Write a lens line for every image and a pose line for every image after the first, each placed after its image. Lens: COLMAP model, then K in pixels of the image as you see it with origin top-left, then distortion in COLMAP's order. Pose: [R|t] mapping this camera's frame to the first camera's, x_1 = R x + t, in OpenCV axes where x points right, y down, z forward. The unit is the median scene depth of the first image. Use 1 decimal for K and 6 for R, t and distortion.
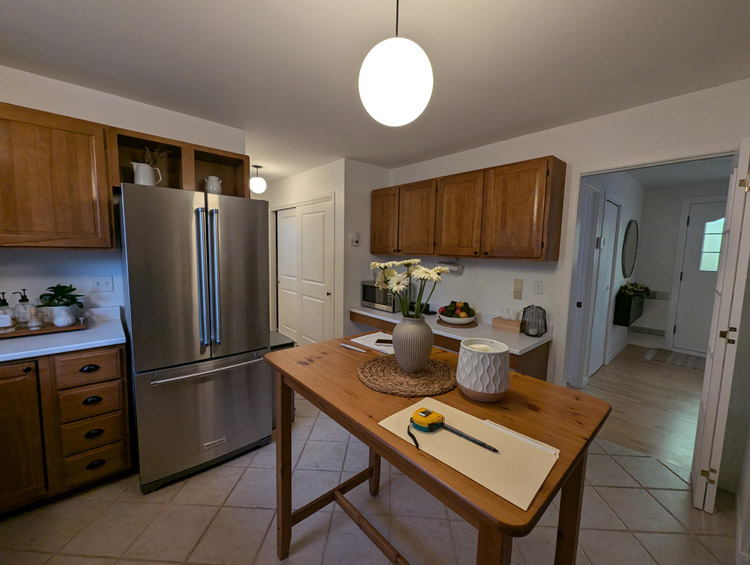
lens RADIAL K [[308.7, 0, 374.5], [0, 308.7, 281.6], [0, 0, 1]] dist [0.004444, -0.000191]
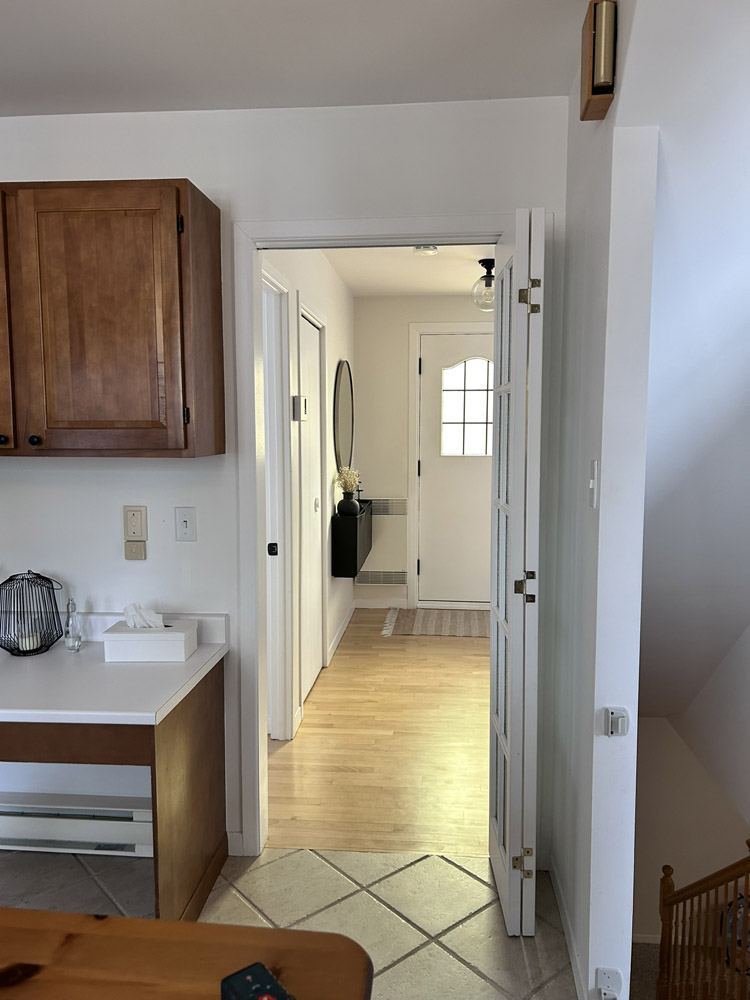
lens RADIAL K [[752.7, 0, 380.2], [0, 752.7, 497.1], [0, 0, 1]] dist [0.043375, -0.044734]
pose [[0.727084, -0.085181, 0.681244, 0.060263], [0.085749, 0.995770, 0.032990, -0.022685], [-0.681172, 0.034429, 0.731313, 0.128448]]
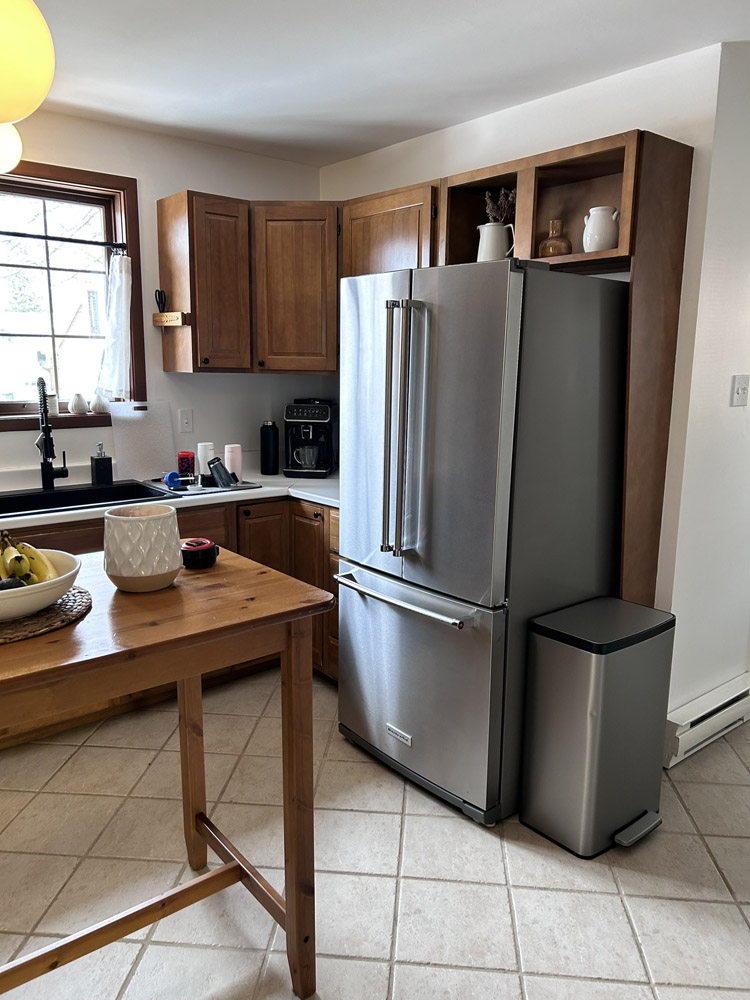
lens RADIAL K [[752.7, 0, 373.8], [0, 752.7, 497.3], [0, 0, 1]] dist [0.043375, -0.044734]
pose [[-0.033398, 0.159682, -0.986603, 0.495544], [-0.117663, 0.979661, 0.162541, -0.065606], [0.992492, 0.121516, -0.013930, 0.623461]]
